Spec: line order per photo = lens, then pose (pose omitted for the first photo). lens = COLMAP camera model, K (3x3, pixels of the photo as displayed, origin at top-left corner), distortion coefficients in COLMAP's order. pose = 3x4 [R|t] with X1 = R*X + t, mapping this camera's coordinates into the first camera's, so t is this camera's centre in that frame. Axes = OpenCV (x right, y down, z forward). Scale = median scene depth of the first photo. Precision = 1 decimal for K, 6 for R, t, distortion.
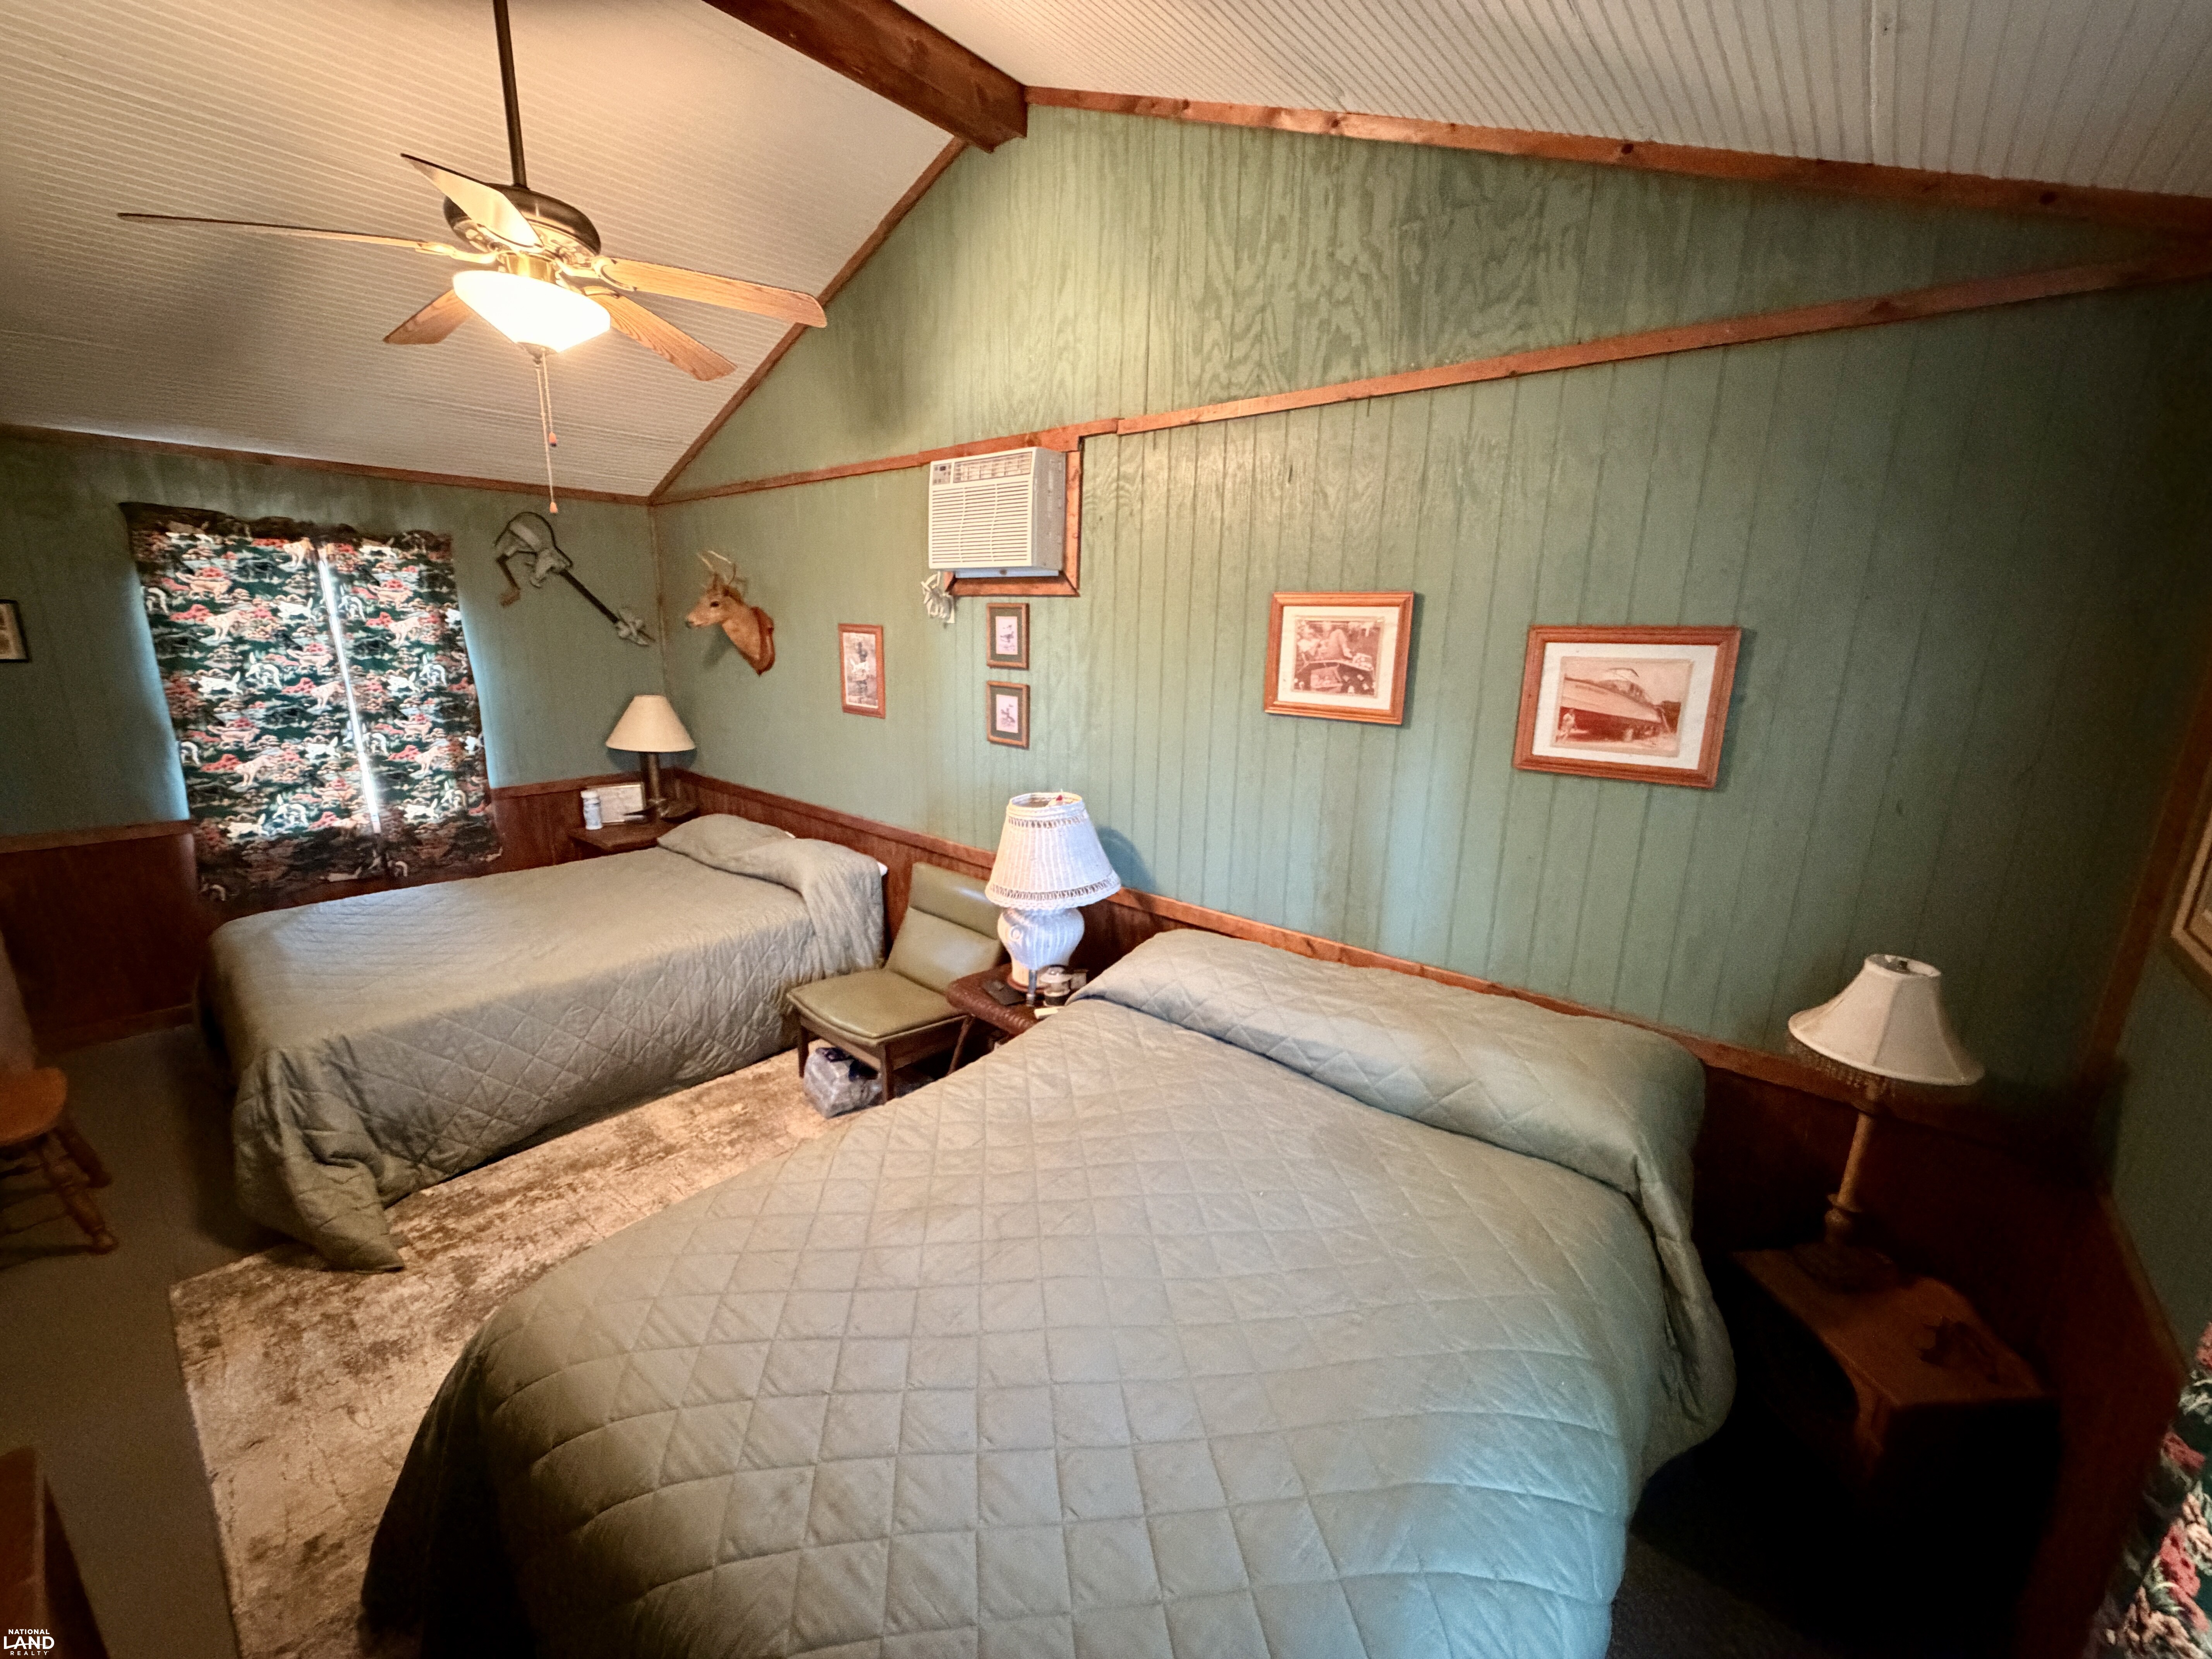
lens RADIAL K [[895.5, 0, 1102.9], [0, 895.5, 842.2], [0, 0, 1]] dist [0.023865, 0.000091]
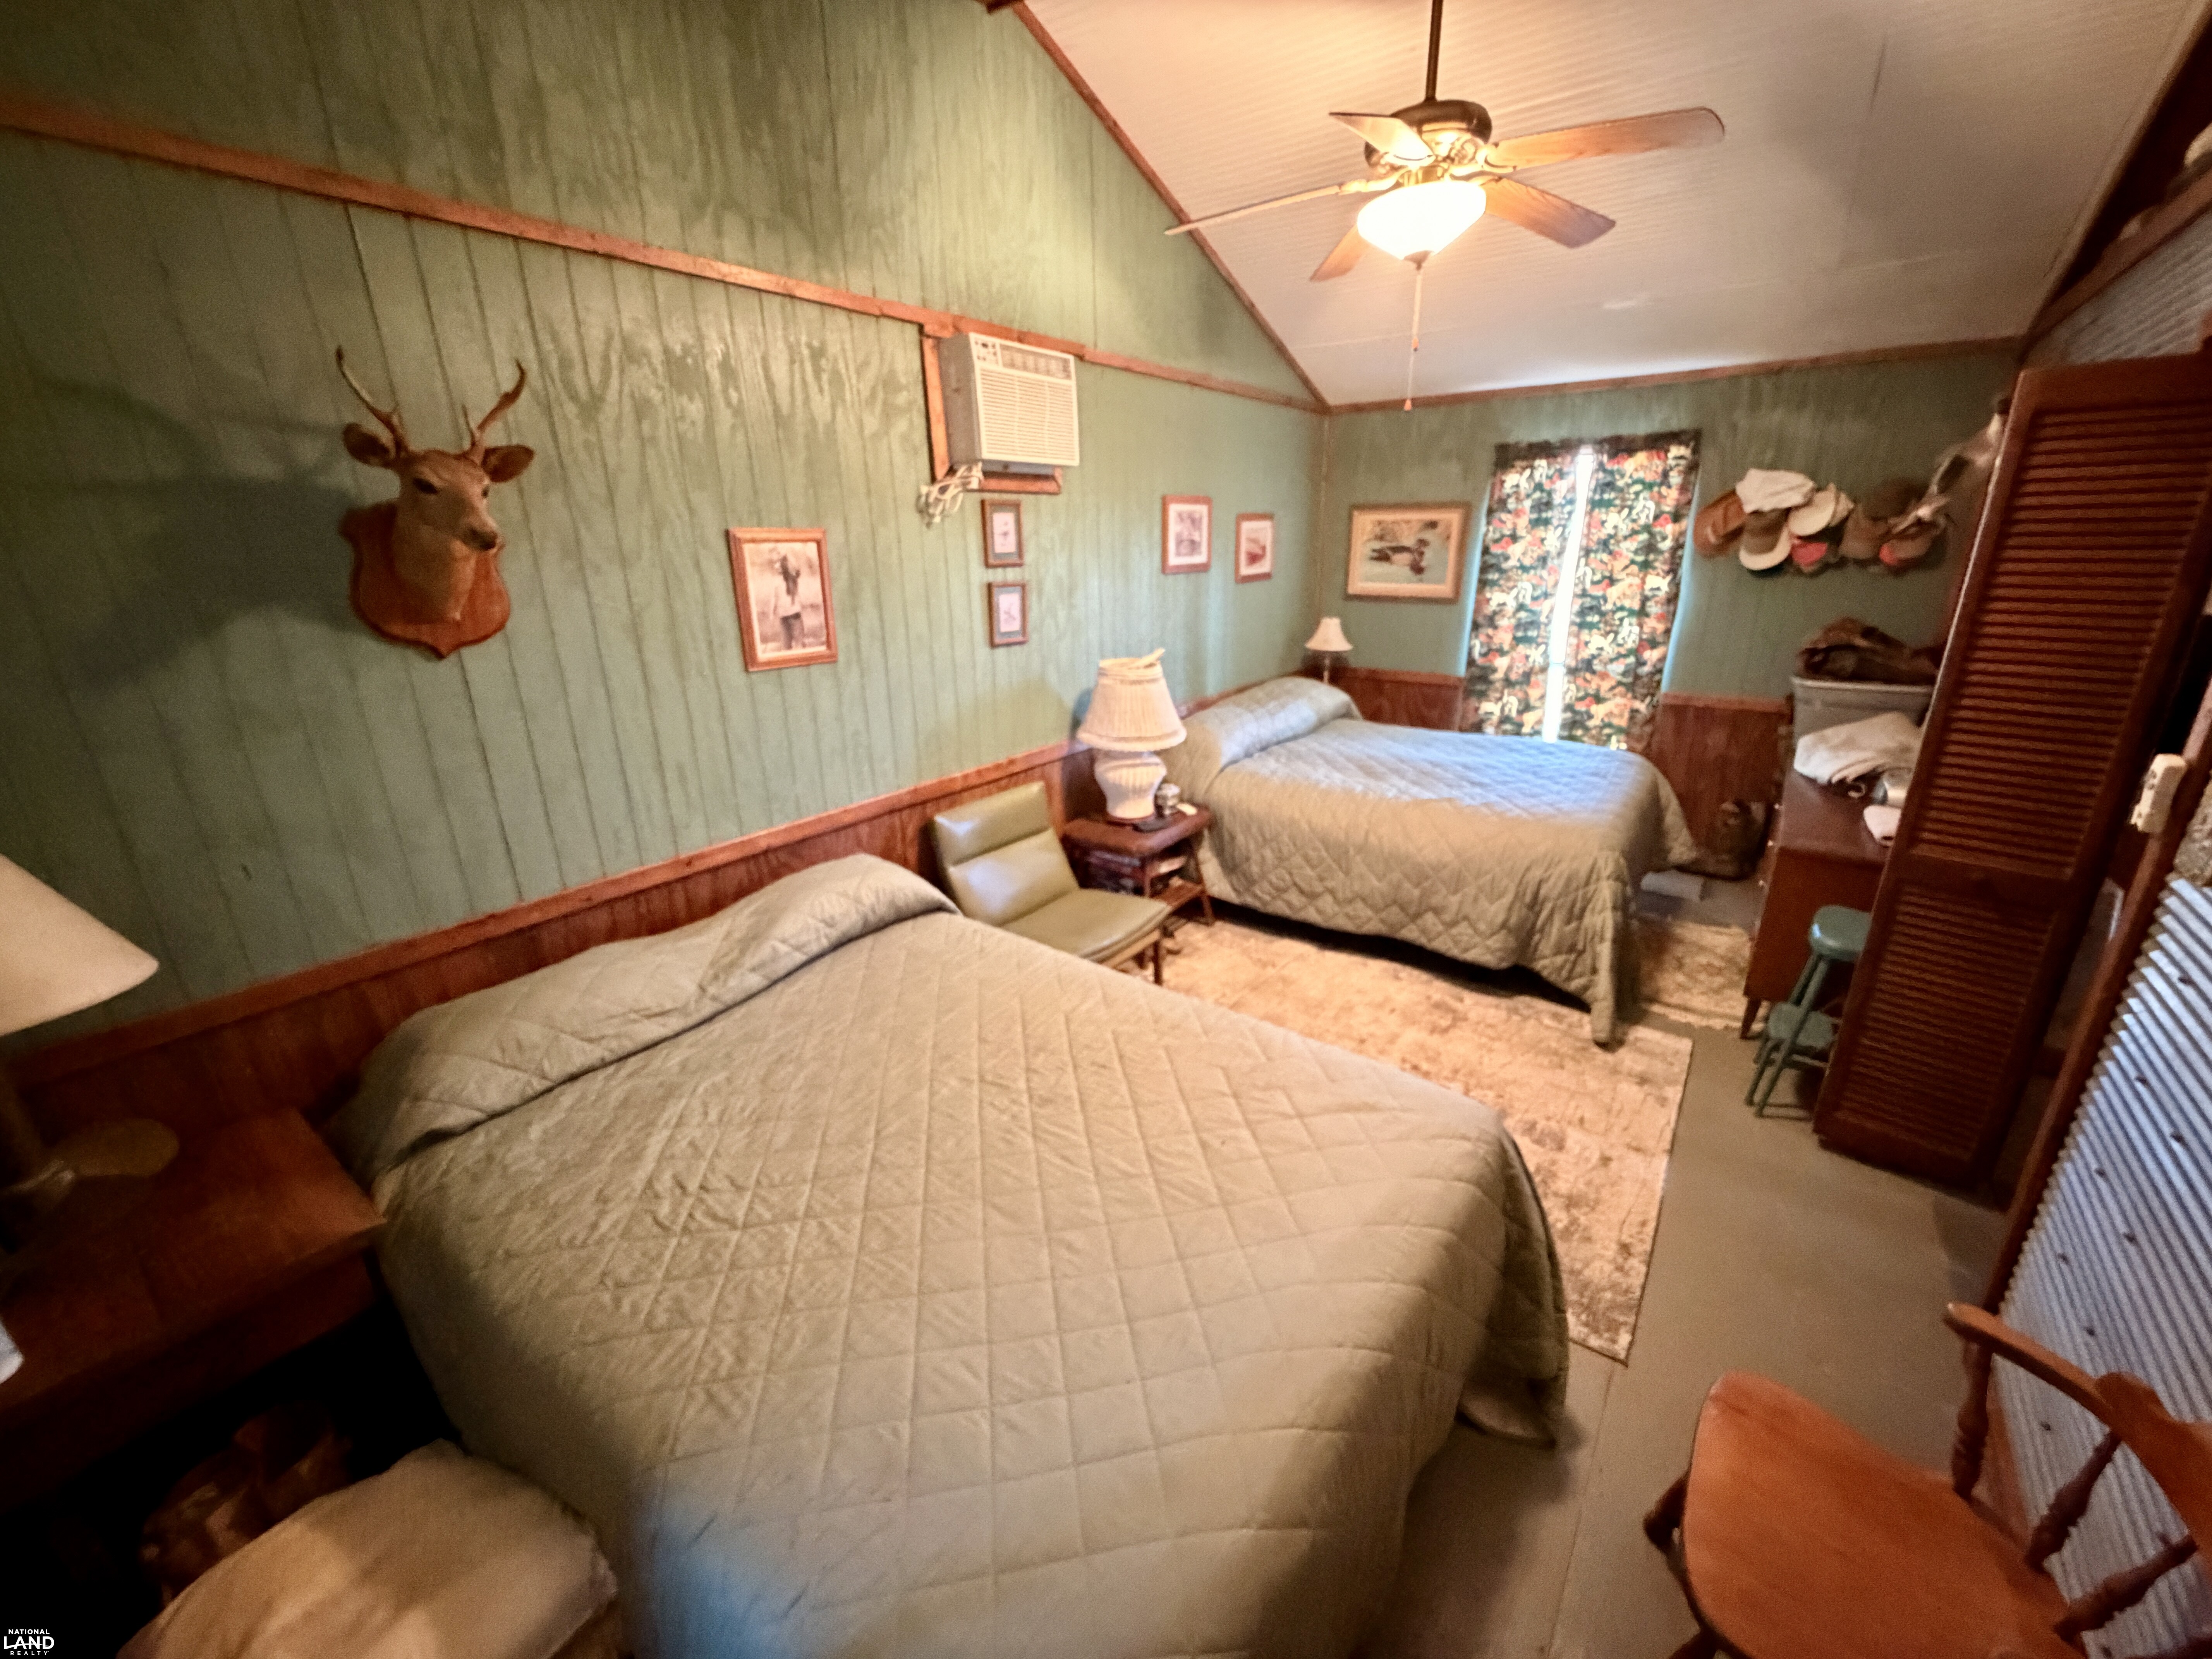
lens RADIAL K [[879.4, 0, 1103.5], [0, 879.4, 834.9], [0, 0, 1]] dist [0.000489, 0.000249]
pose [[-0.063173, -0.348040, 0.935349, -1.161988], [0.253745, 0.900820, 0.352330, -0.248690], [-0.965206, 0.259597, 0.031406, 0.967816]]
